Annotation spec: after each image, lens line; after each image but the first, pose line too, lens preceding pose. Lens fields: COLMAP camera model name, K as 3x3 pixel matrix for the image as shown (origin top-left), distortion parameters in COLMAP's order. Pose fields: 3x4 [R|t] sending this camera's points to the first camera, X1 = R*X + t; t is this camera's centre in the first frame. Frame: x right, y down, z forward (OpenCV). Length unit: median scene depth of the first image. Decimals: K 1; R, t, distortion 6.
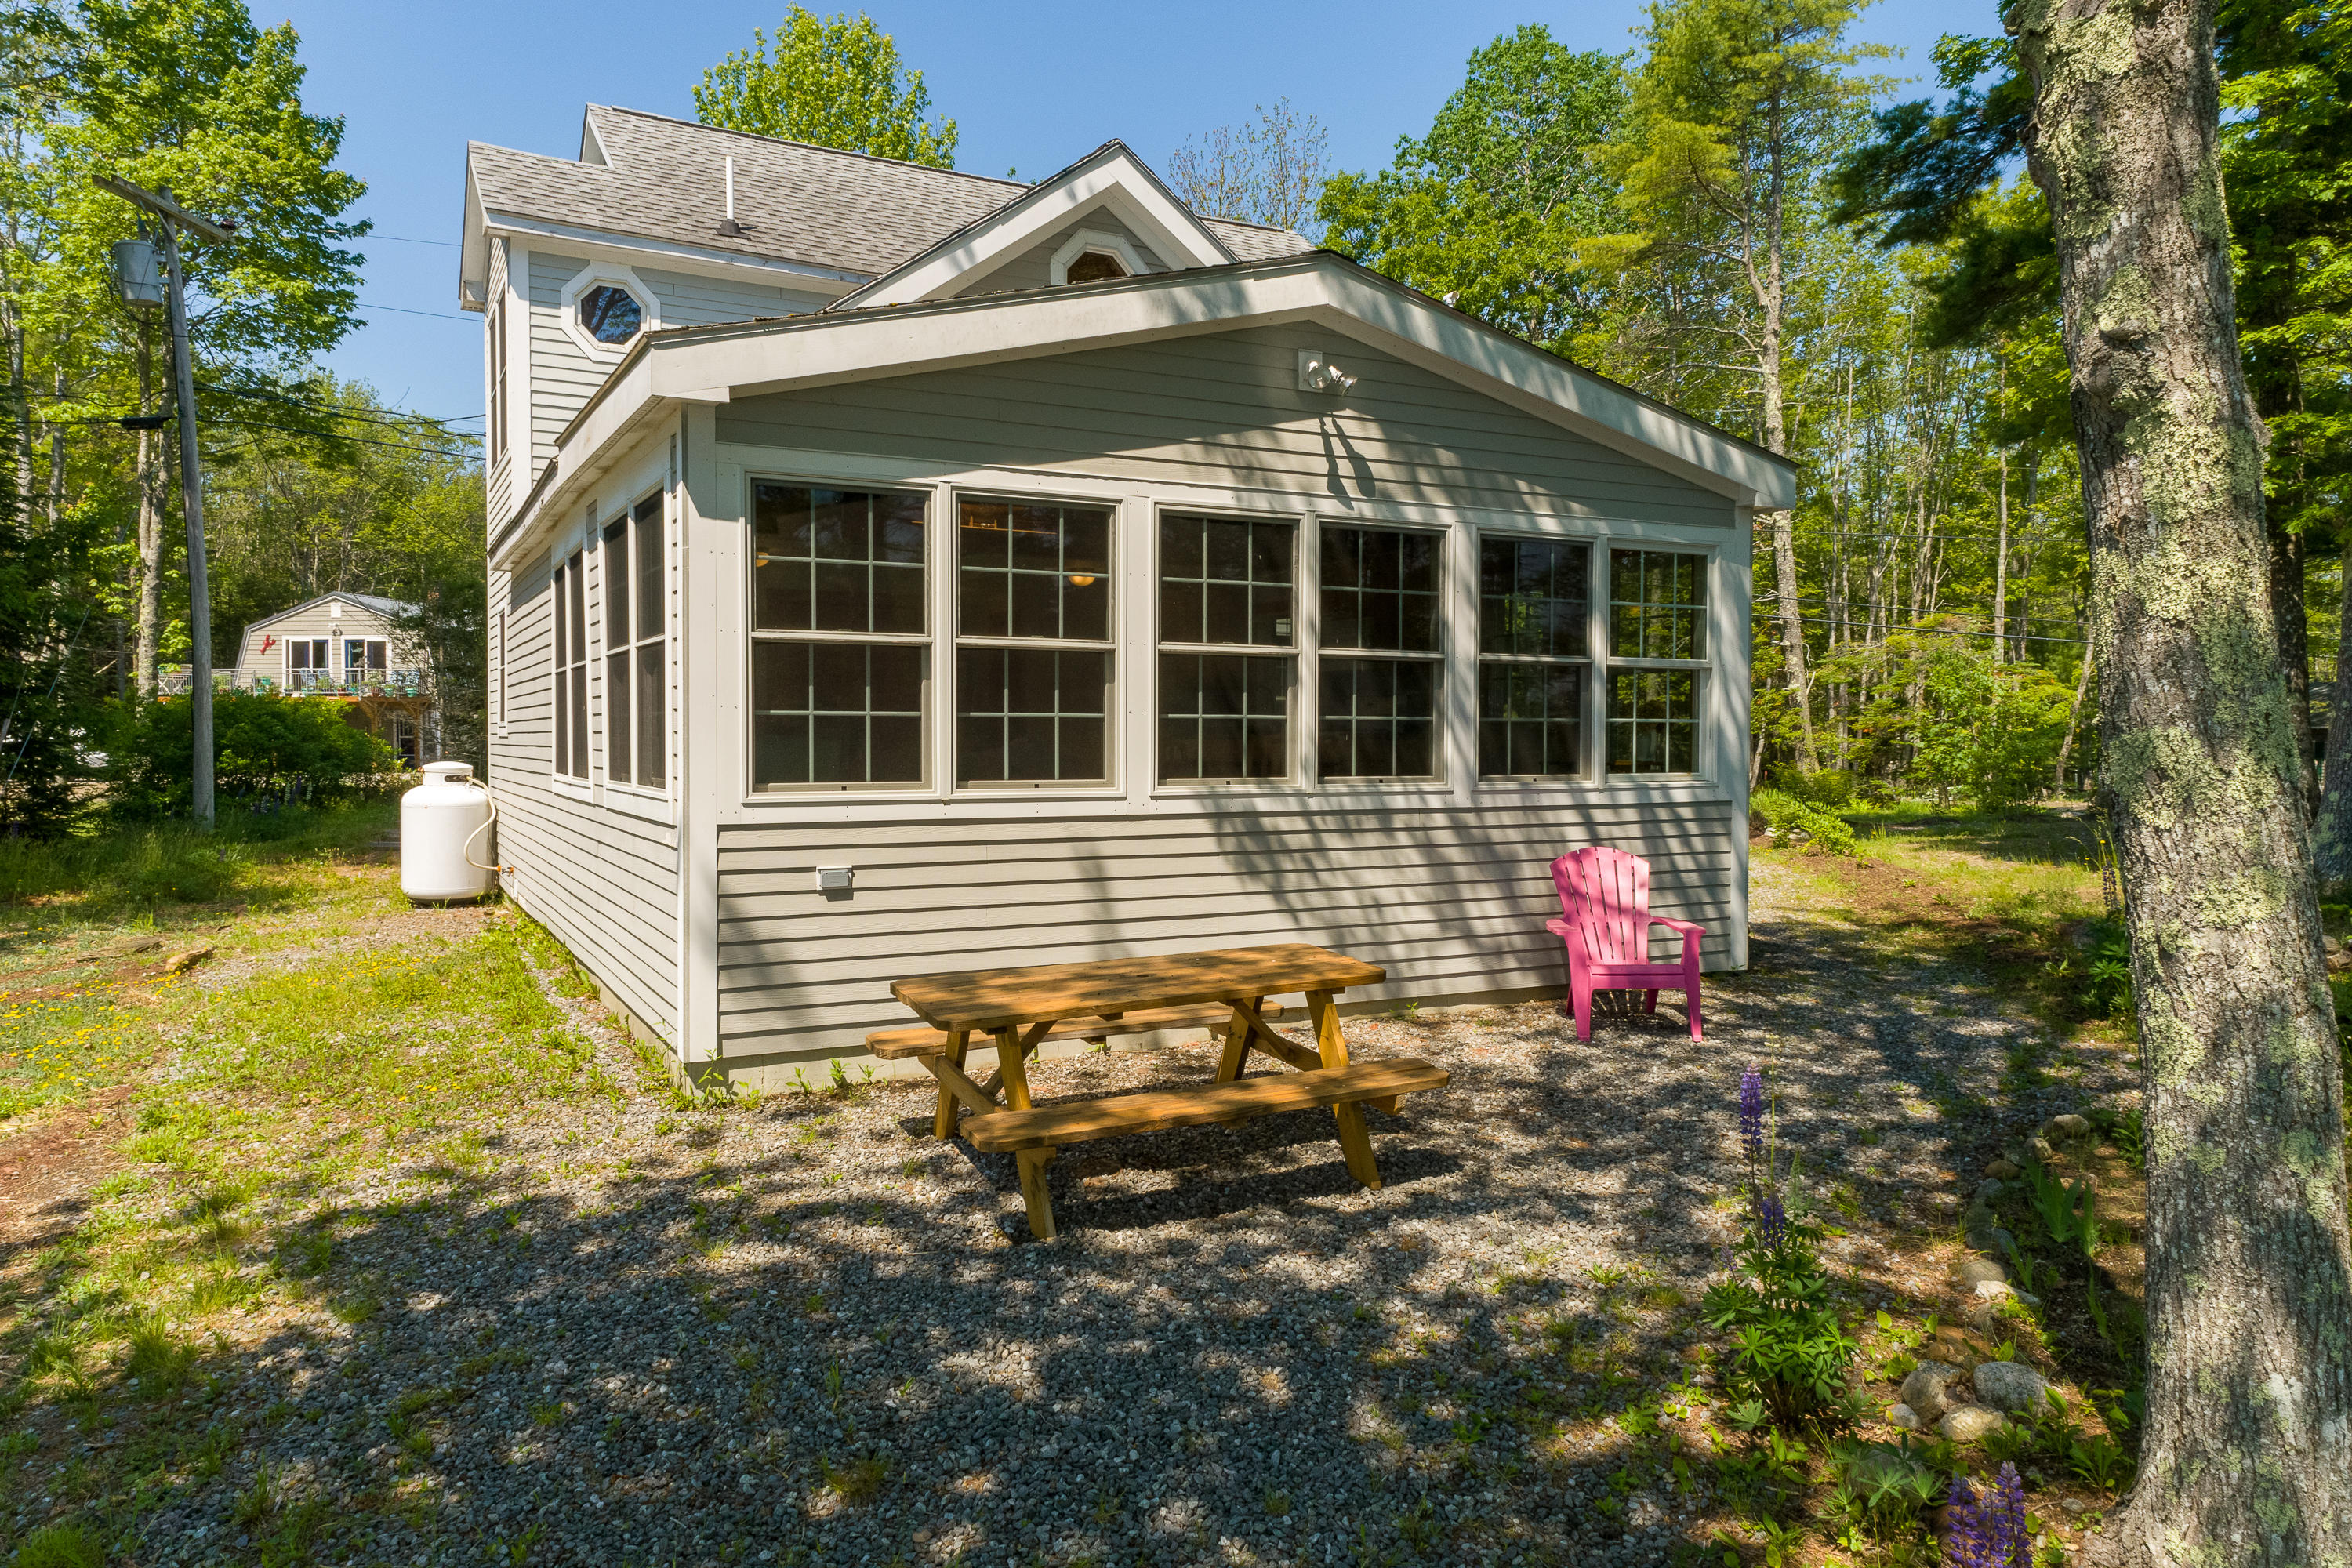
lens RADIAL K [[1582.2, 0, 1169.1], [0, 1582.2, 793.7], [0, 0, 1]] dist [0.032385, 0.000921]
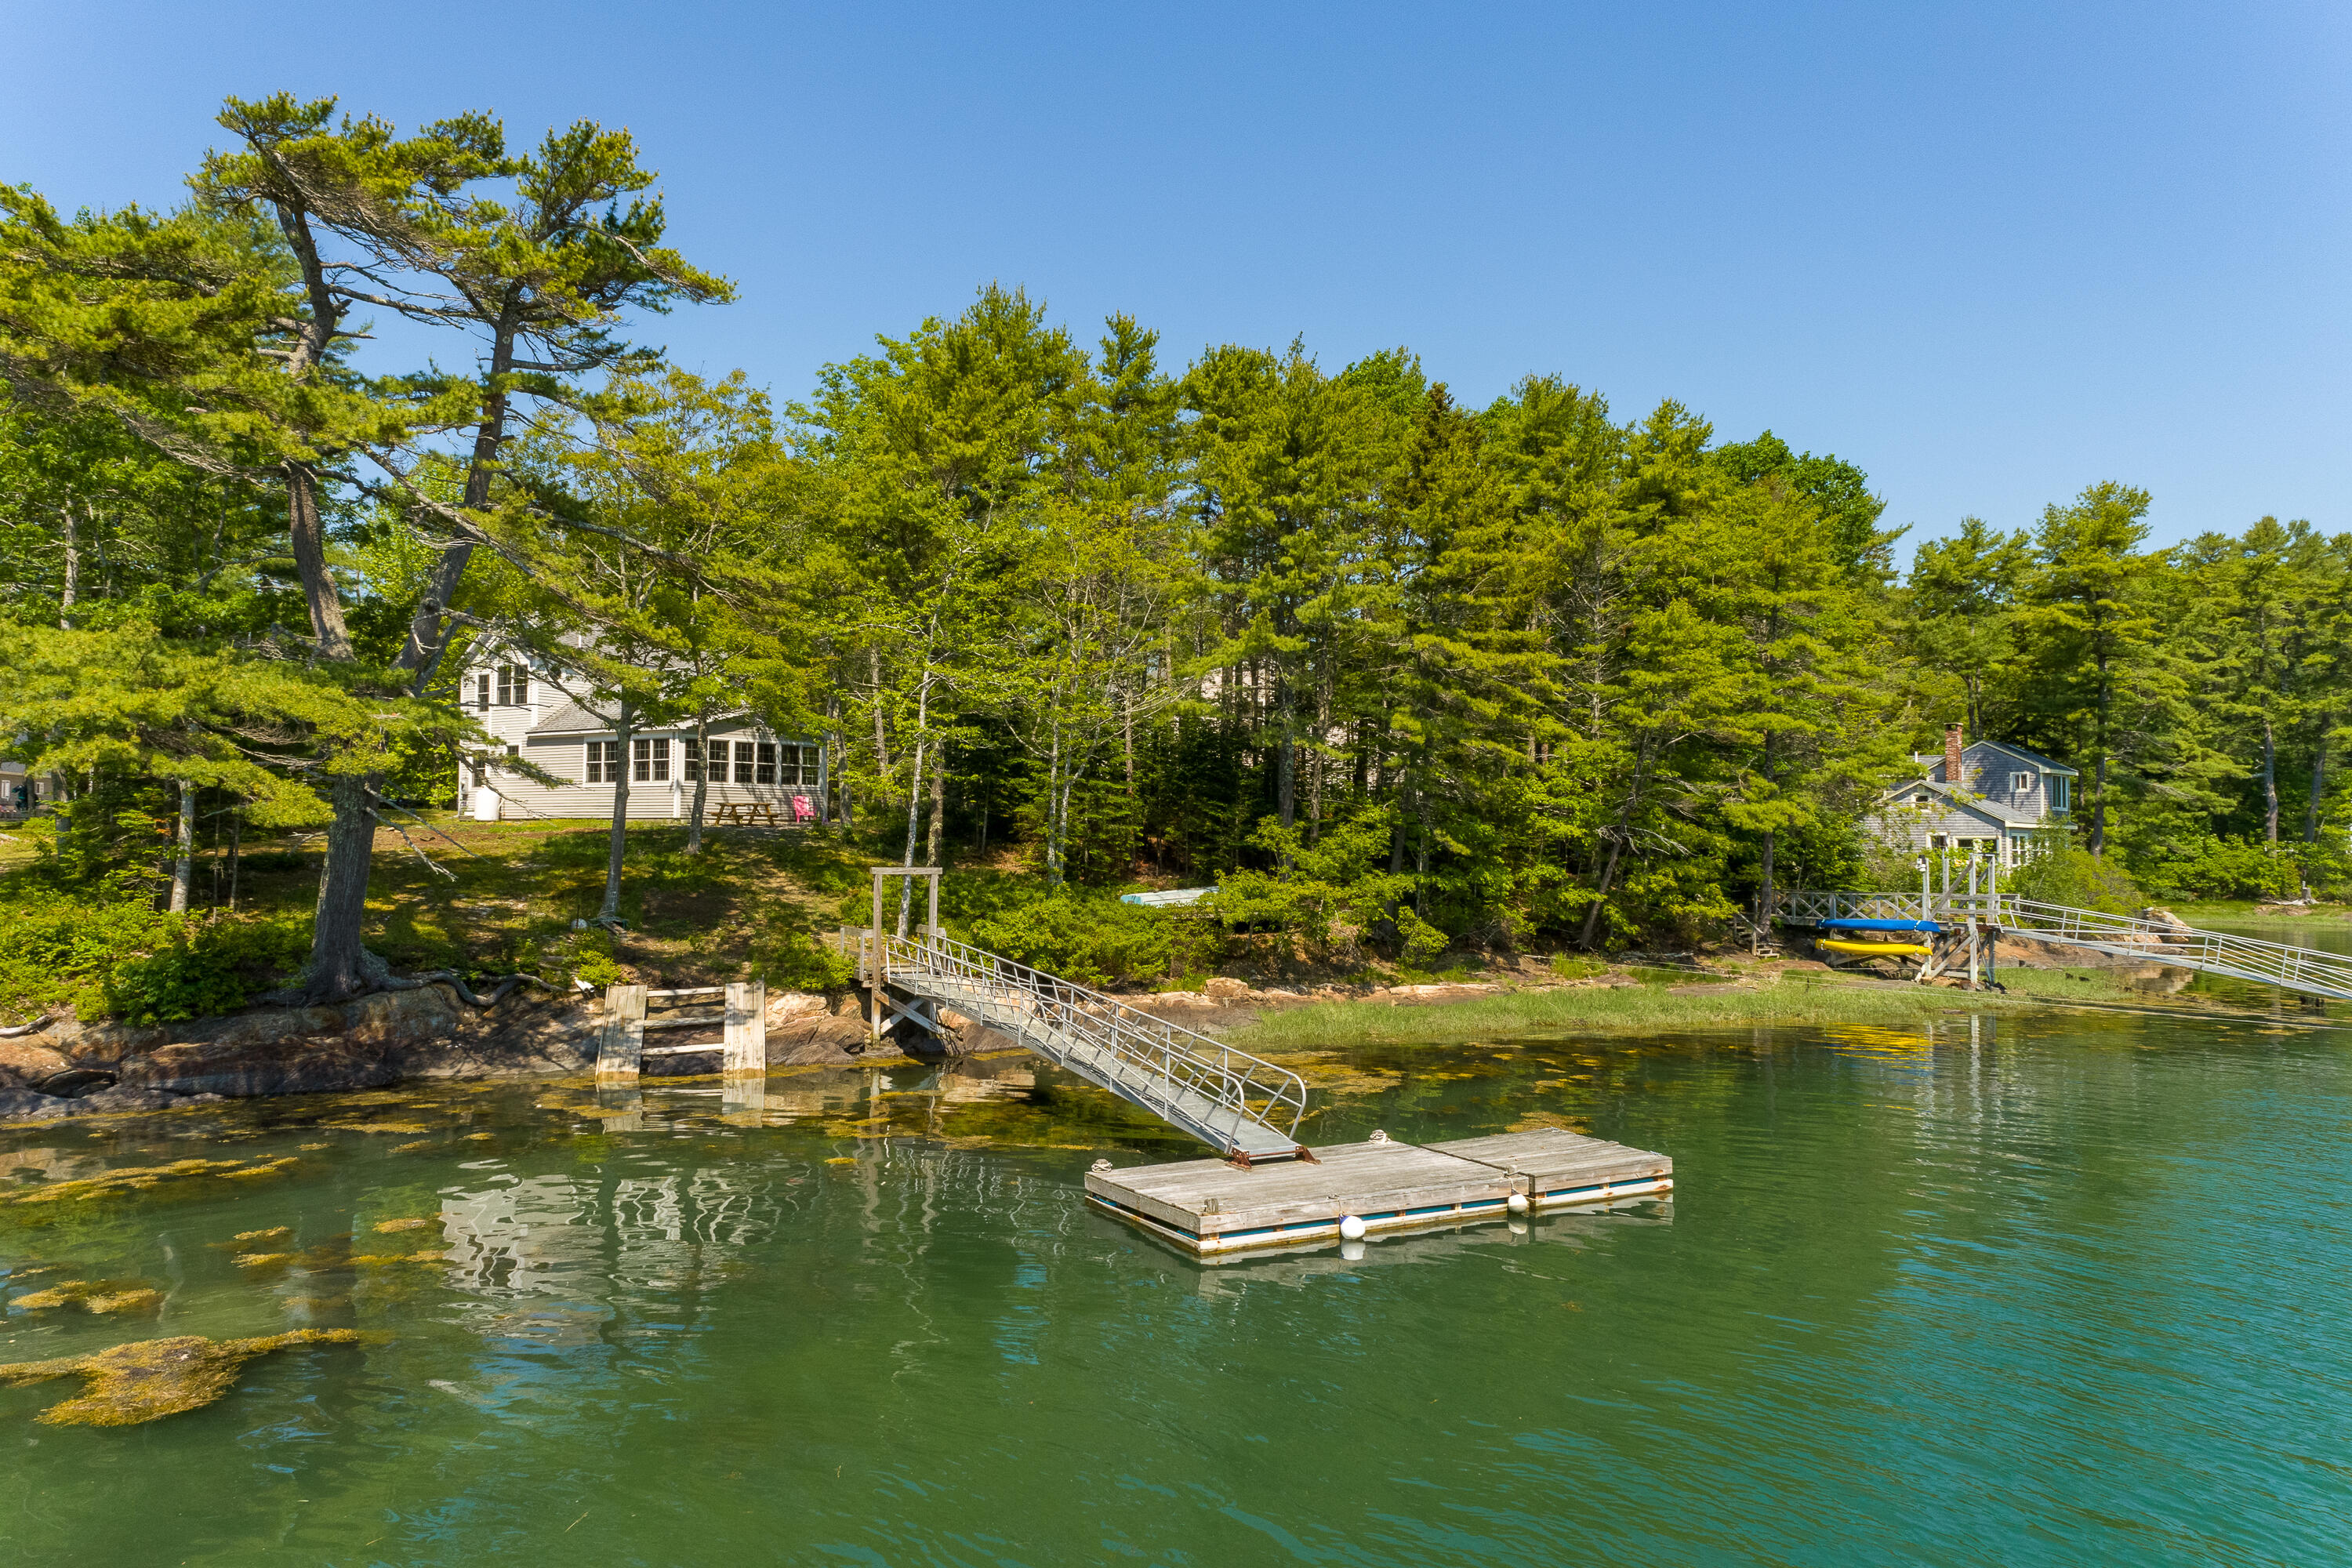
lens RADIAL K [[1608.5, 0, 1162.2], [0, 1608.5, 772.0], [0, 0, 1]] dist [0.026840, 0.005020]
pose [[0.882968, 0.021538, 0.468940, -1.510905], [0.013210, 0.997411, -0.070684, 0.427058], [-0.469248, 0.068607, 0.880397, -5.489409]]
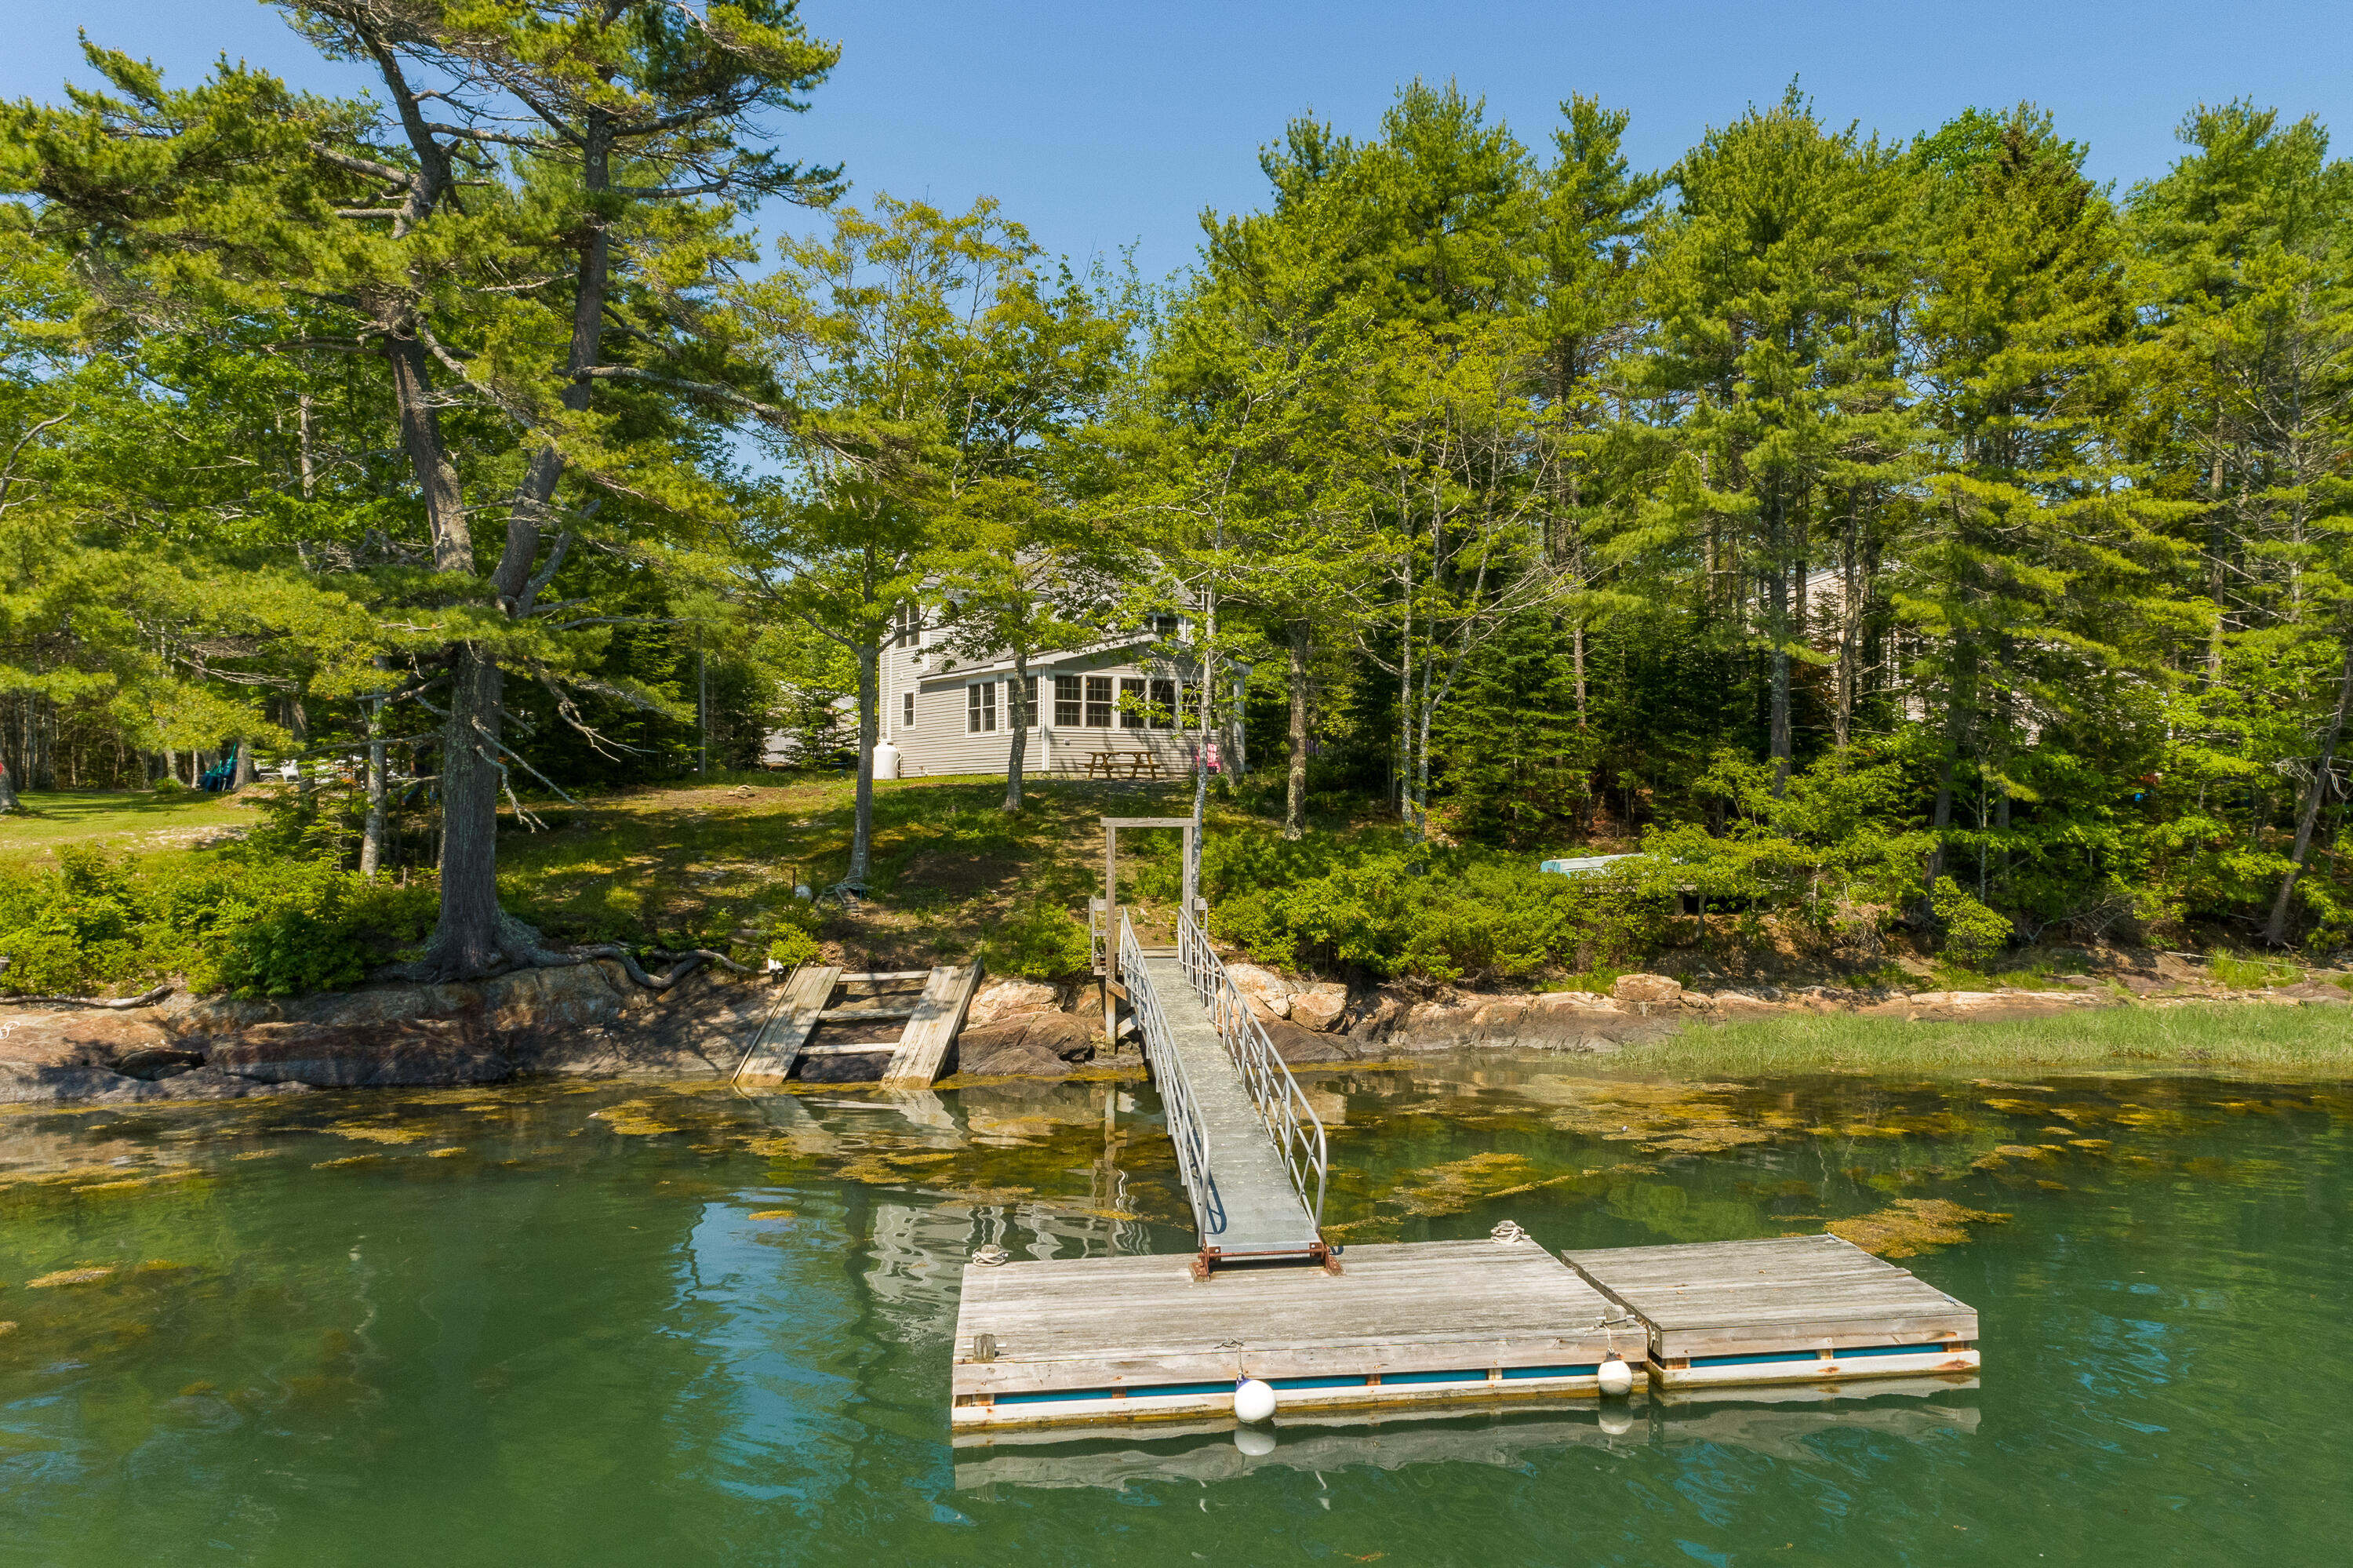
lens RADIAL K [[1897.7, 0, 1184.7], [0, 1897.7, 734.4], [0, 0, 1]] dist [0.030795, -0.003308]
pose [[0.987602, -0.000032, 0.156976, -0.774376], [0.011582, 0.997289, -0.072662, 0.470603], [-0.156549, 0.073579, 0.984926, -5.212607]]
